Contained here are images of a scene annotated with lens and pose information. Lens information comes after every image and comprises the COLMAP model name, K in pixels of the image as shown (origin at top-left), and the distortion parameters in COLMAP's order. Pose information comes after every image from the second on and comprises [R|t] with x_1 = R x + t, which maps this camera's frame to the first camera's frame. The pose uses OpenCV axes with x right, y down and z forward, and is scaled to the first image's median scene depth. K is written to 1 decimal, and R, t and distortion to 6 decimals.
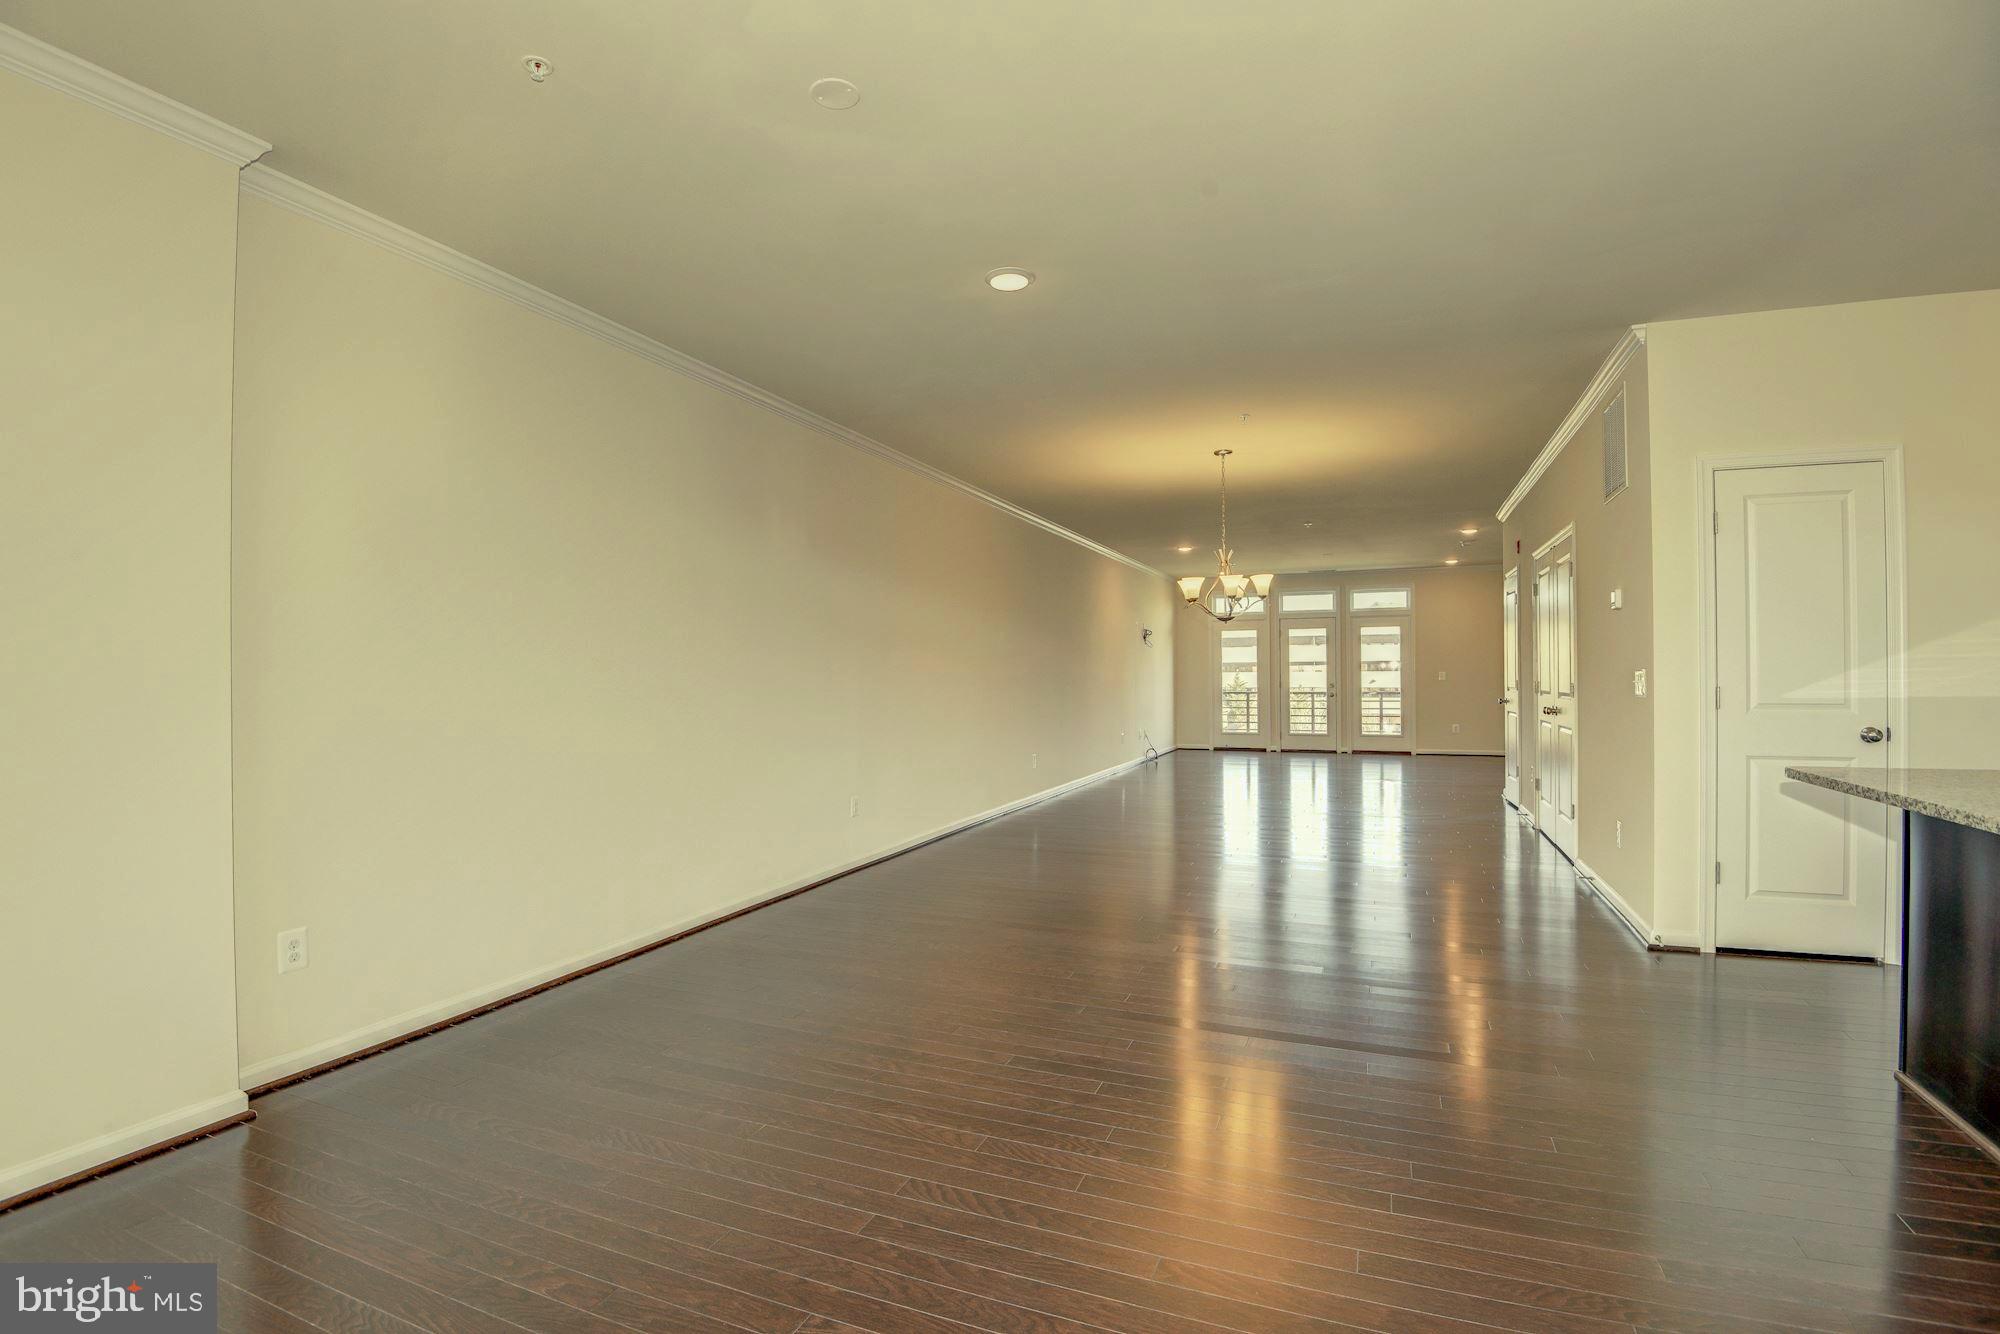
lens RADIAL K [[922.1, 0, 987.8], [0, 922.1, 678.6], [0, 0, 1]] dist [-0.010992, -0.009715]
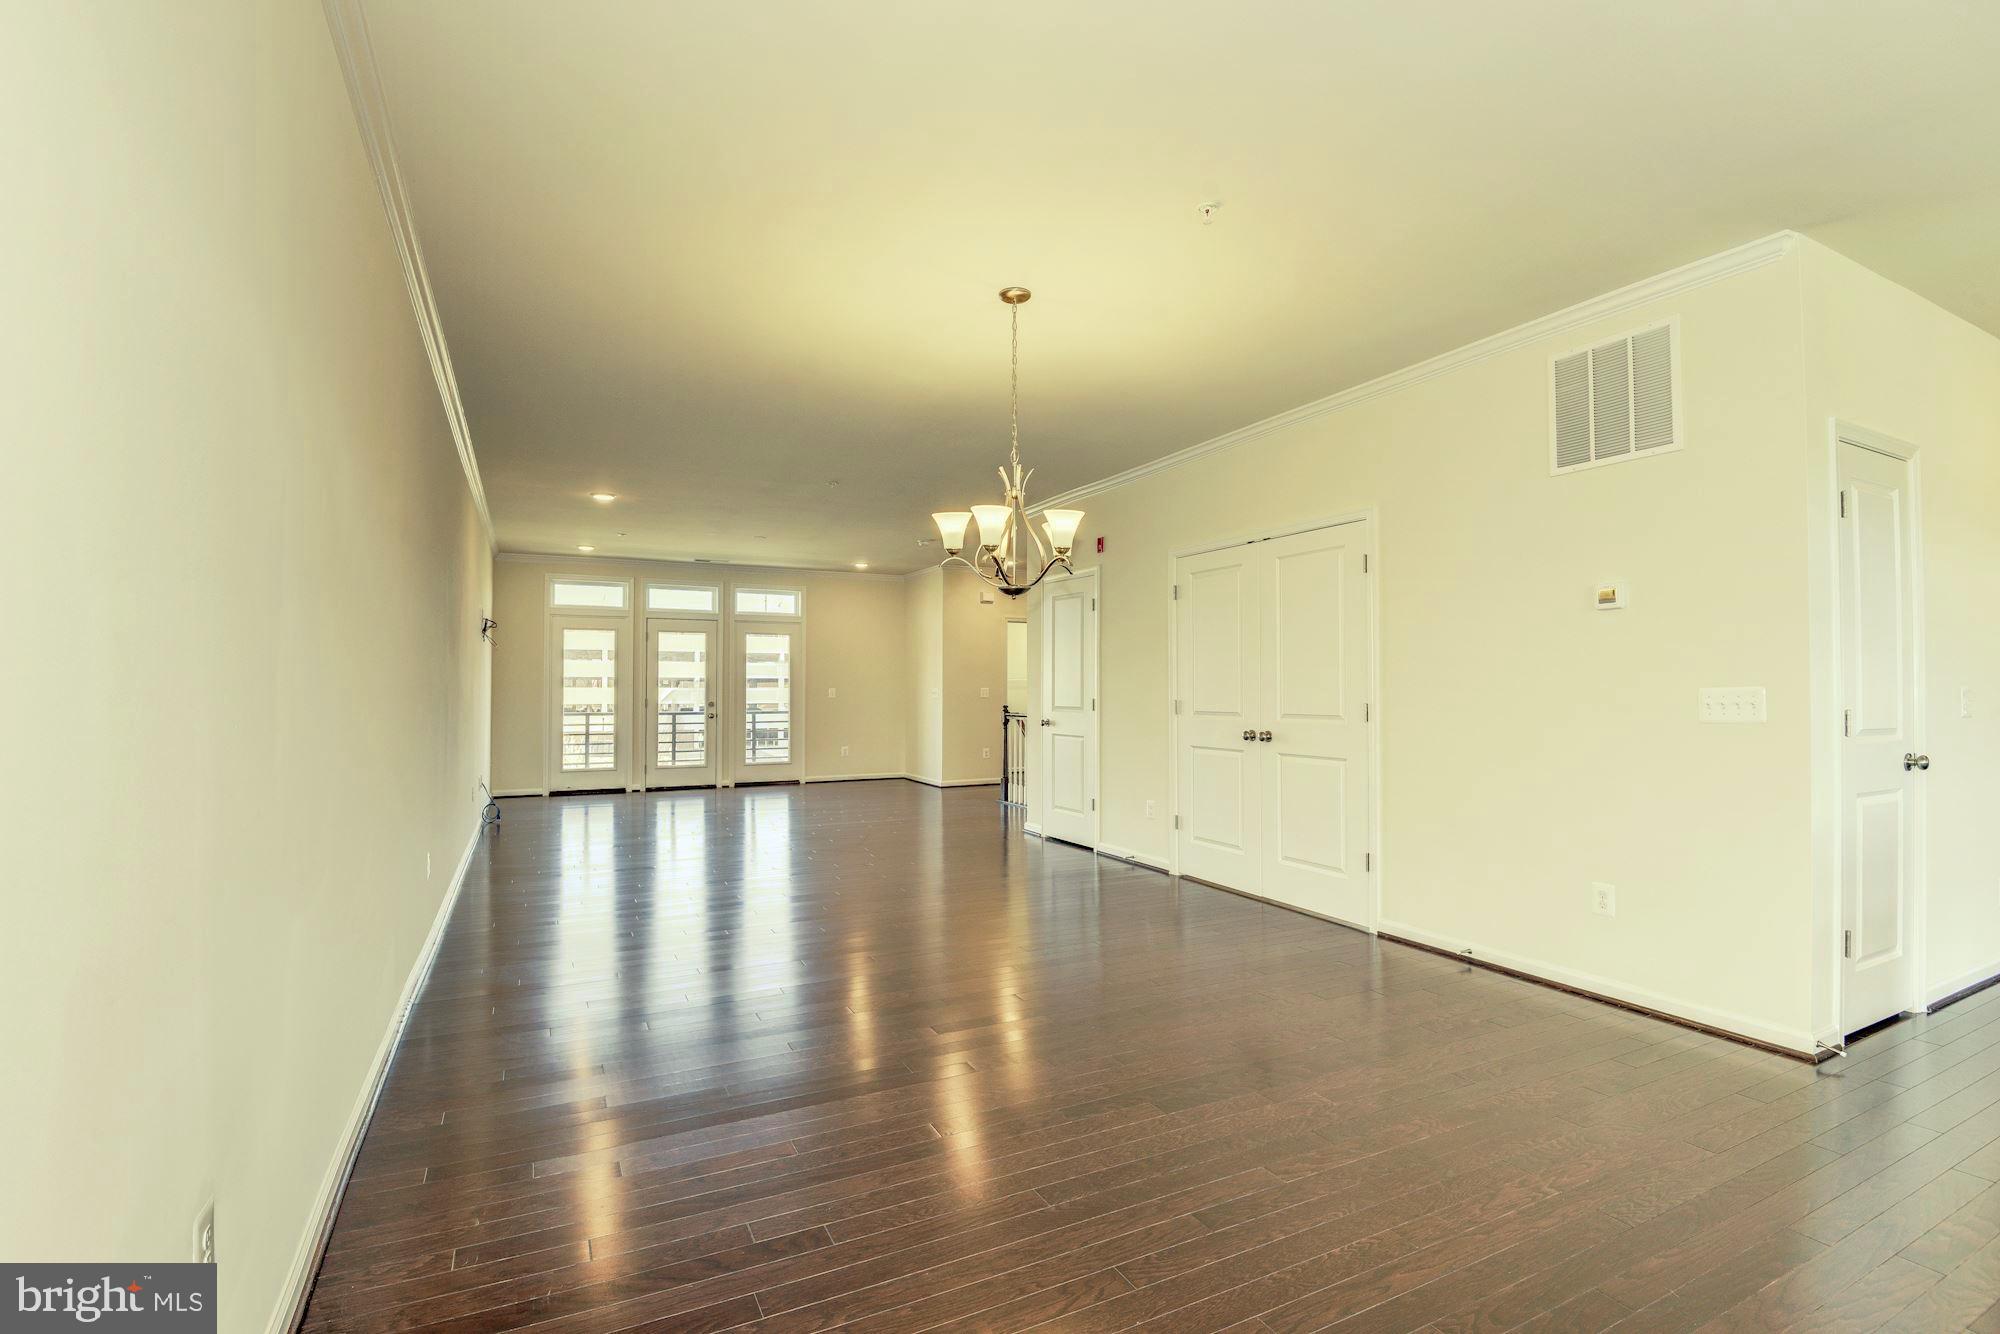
lens RADIAL K [[922.1, 0, 1017.7], [0, 922.1, 683.2], [0, 0, 1]] dist [-0.010992, -0.009715]
pose [[0.638079, 0.011666, 0.769883, -0.080944], [-0.002096, 0.999908, -0.013415, -0.000891], [-0.769968, 0.006946, 0.638044, 0.305258]]
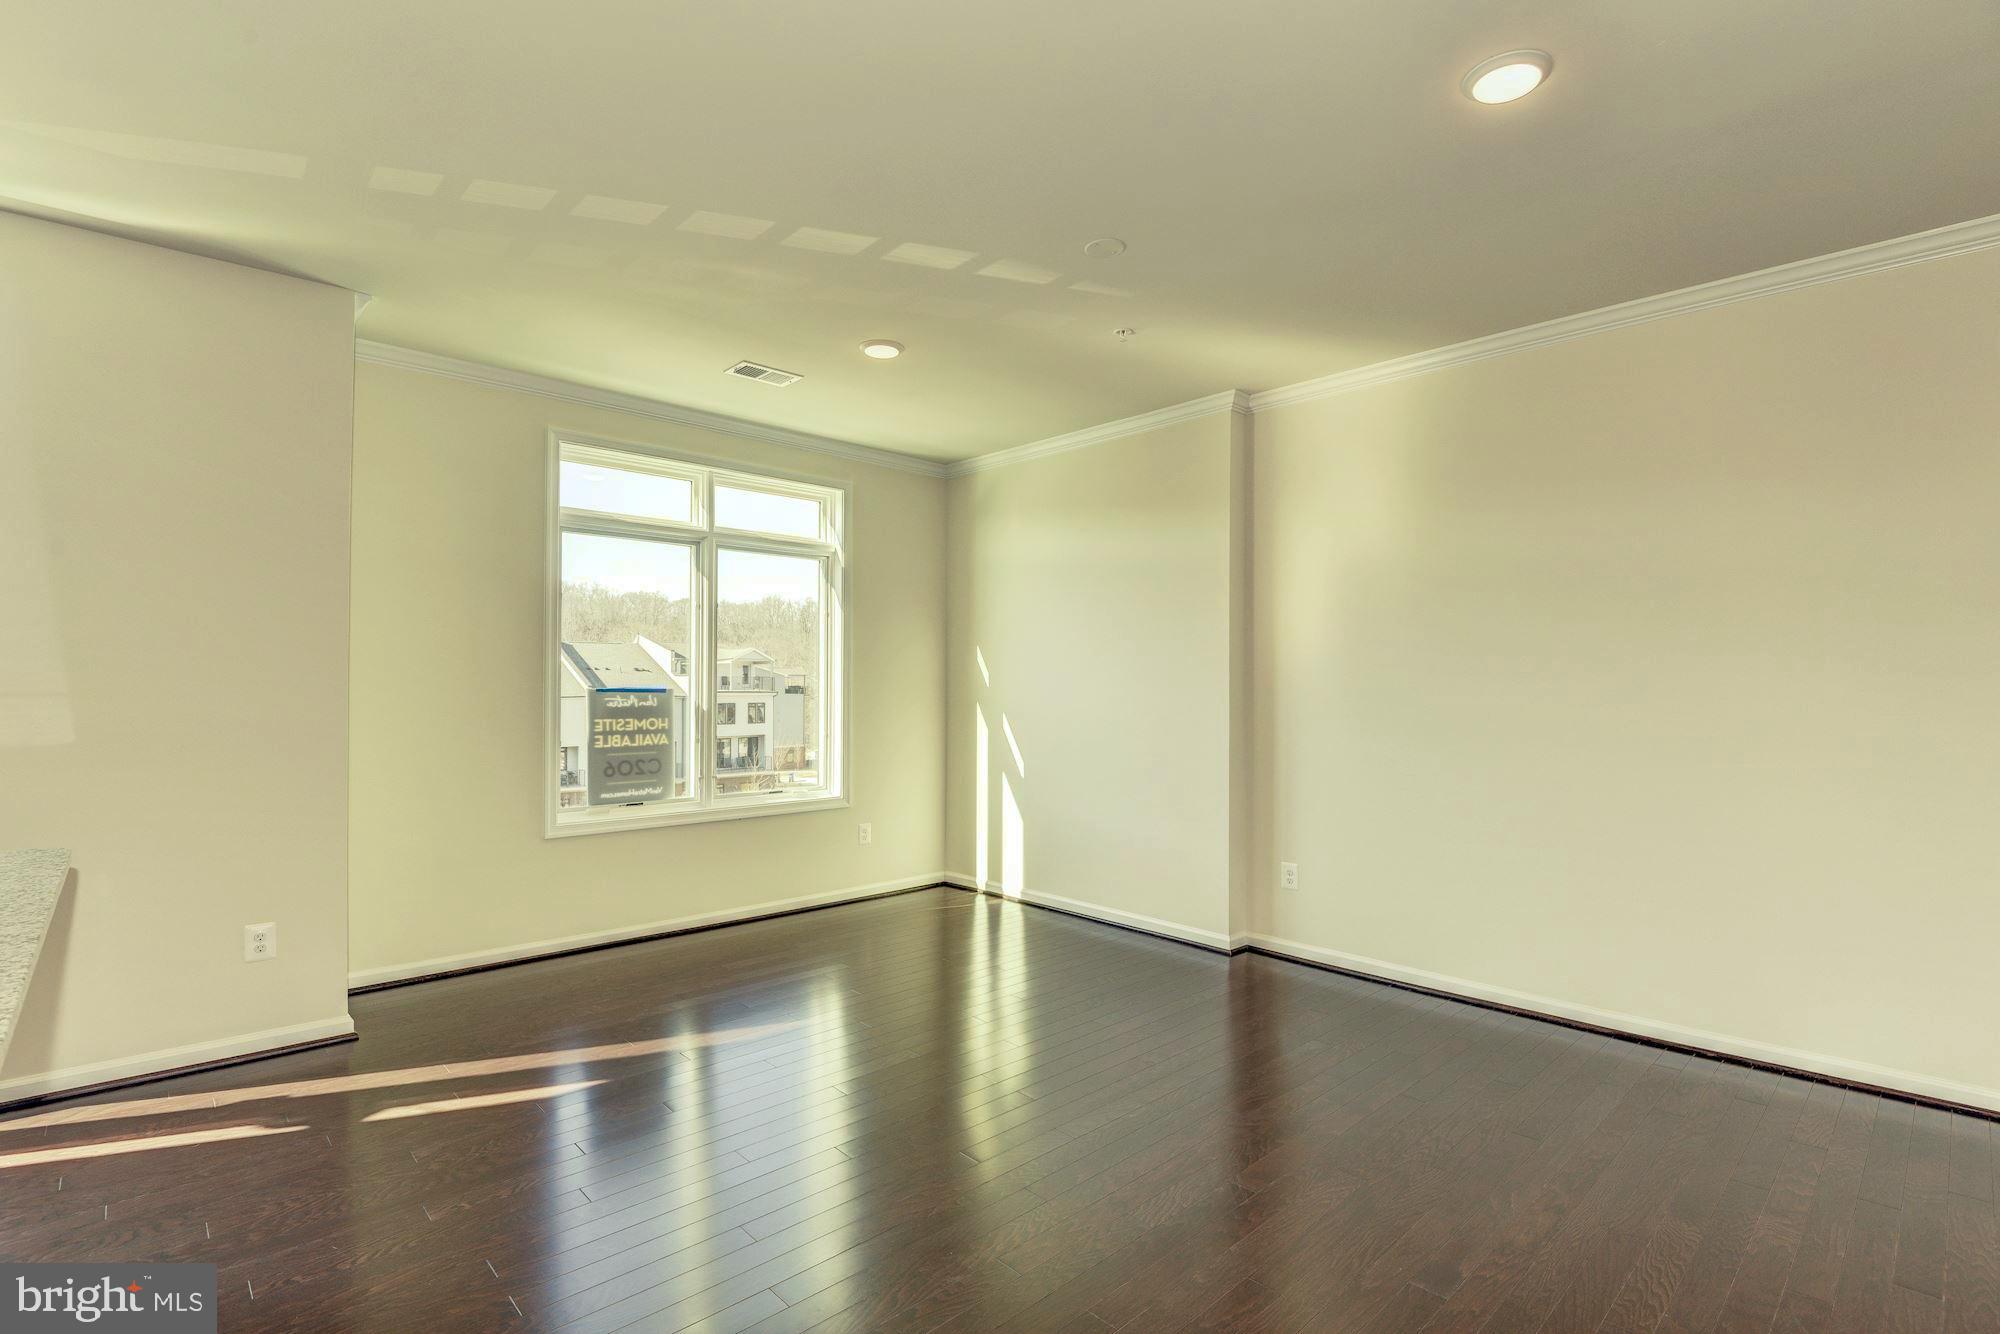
lens RADIAL K [[922.1, 0, 1005.6], [0, 922.1, 676.3], [0, 0, 1]] dist [-0.010992, -0.009715]
pose [[-0.382684, -0.001827, -0.923877, 0.186793], [-0.000184, 0.999998, -0.001902, -0.008240], [0.923879, -0.000558, -0.382684, 0.248215]]
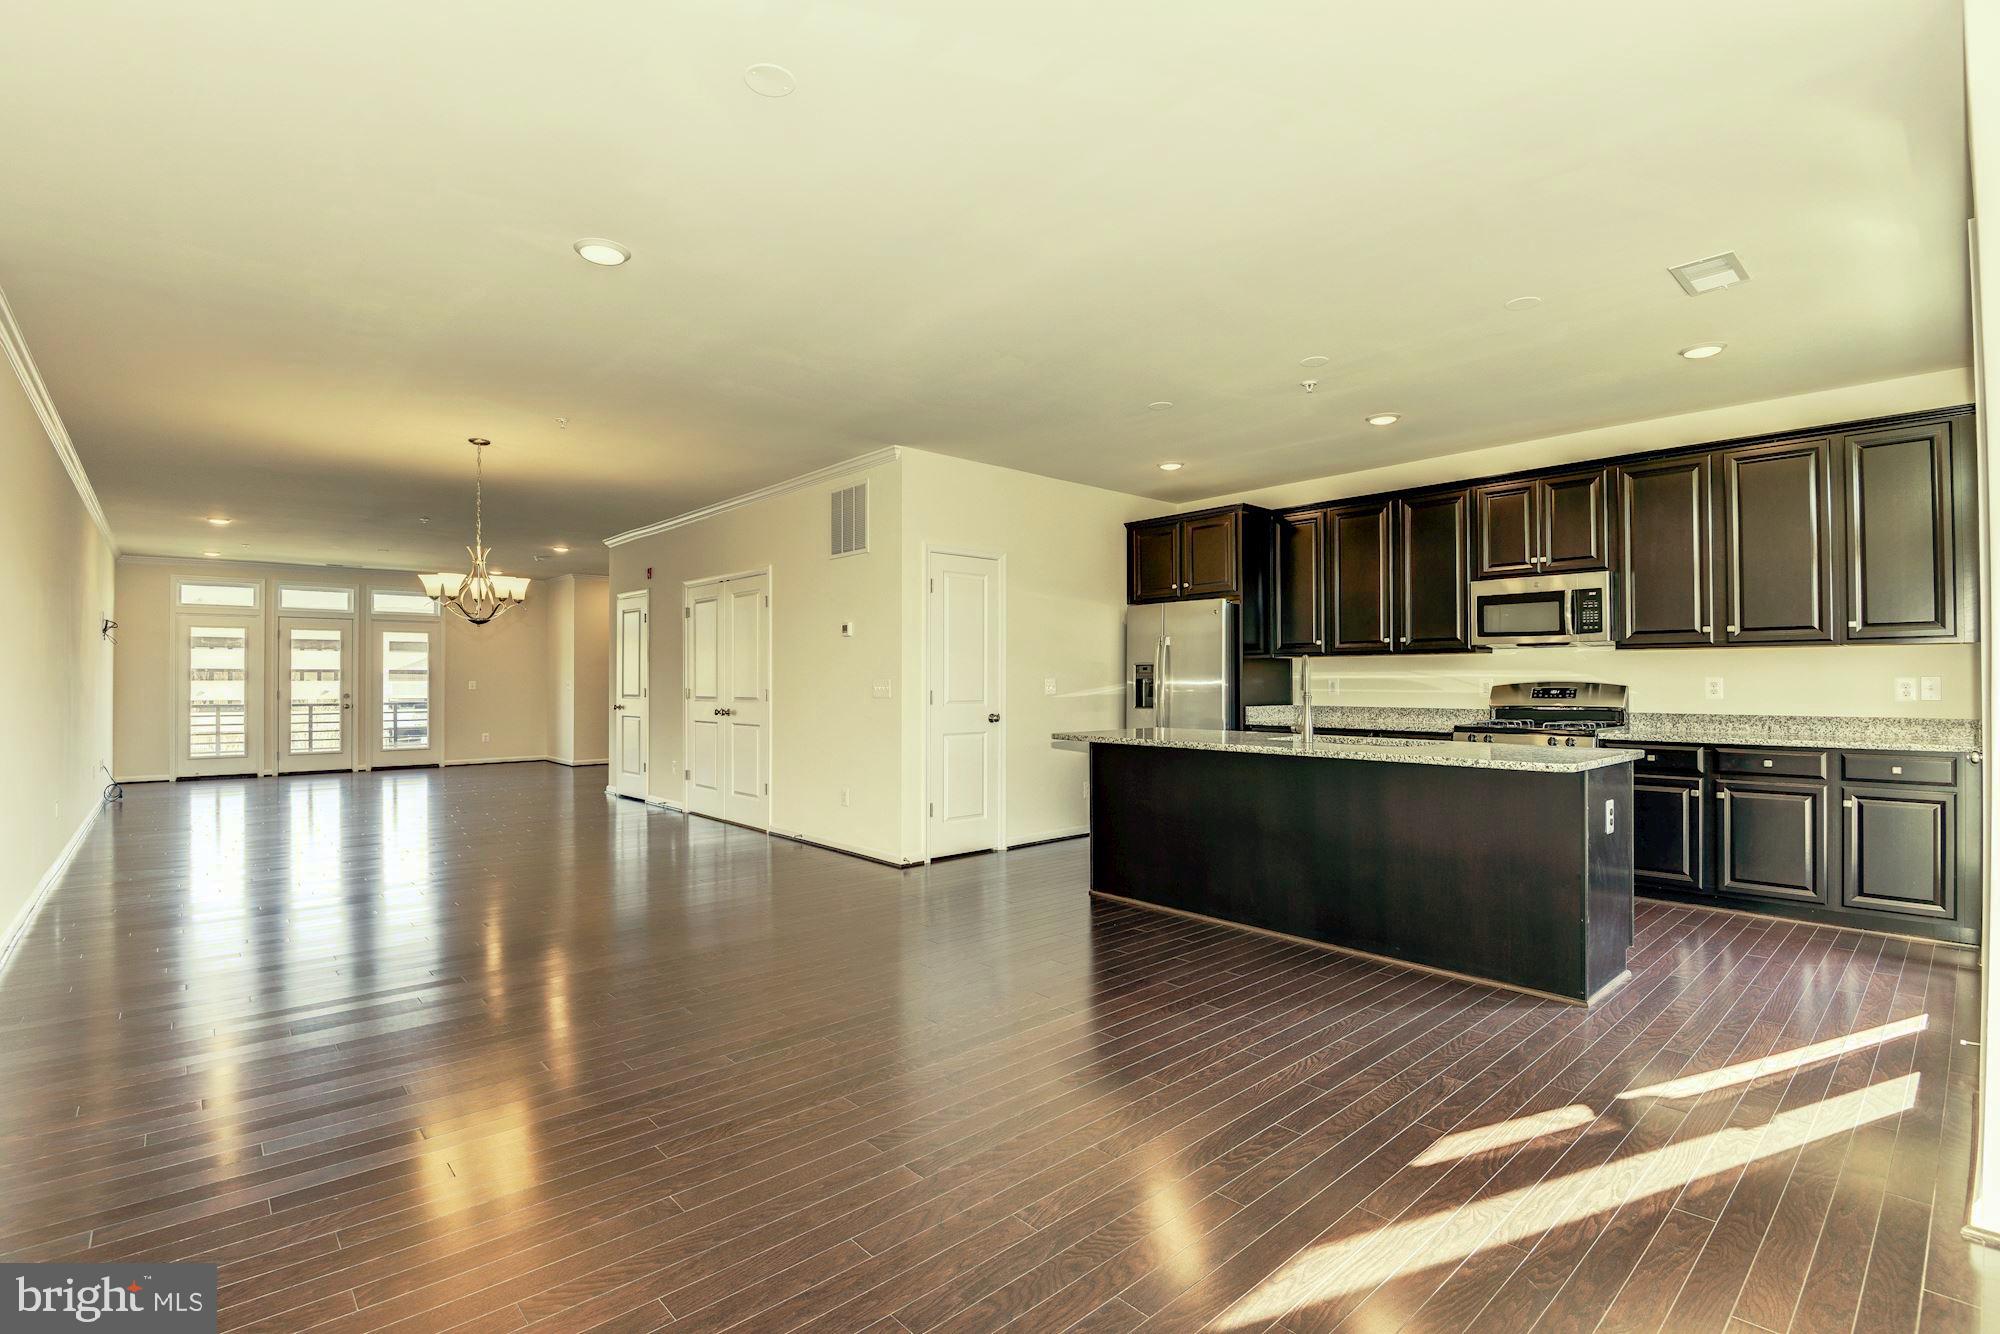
lens RADIAL K [[922.1, 0, 997.9], [0, 922.1, 680.8], [0, 0, 1]] dist [-0.010992, -0.009715]
pose [[0.425304, 0.007533, 0.905019, -0.168845], [0.001260, 0.999959, -0.008916, 0.001654], [-0.905050, 0.004932, 0.425277, 0.065861]]
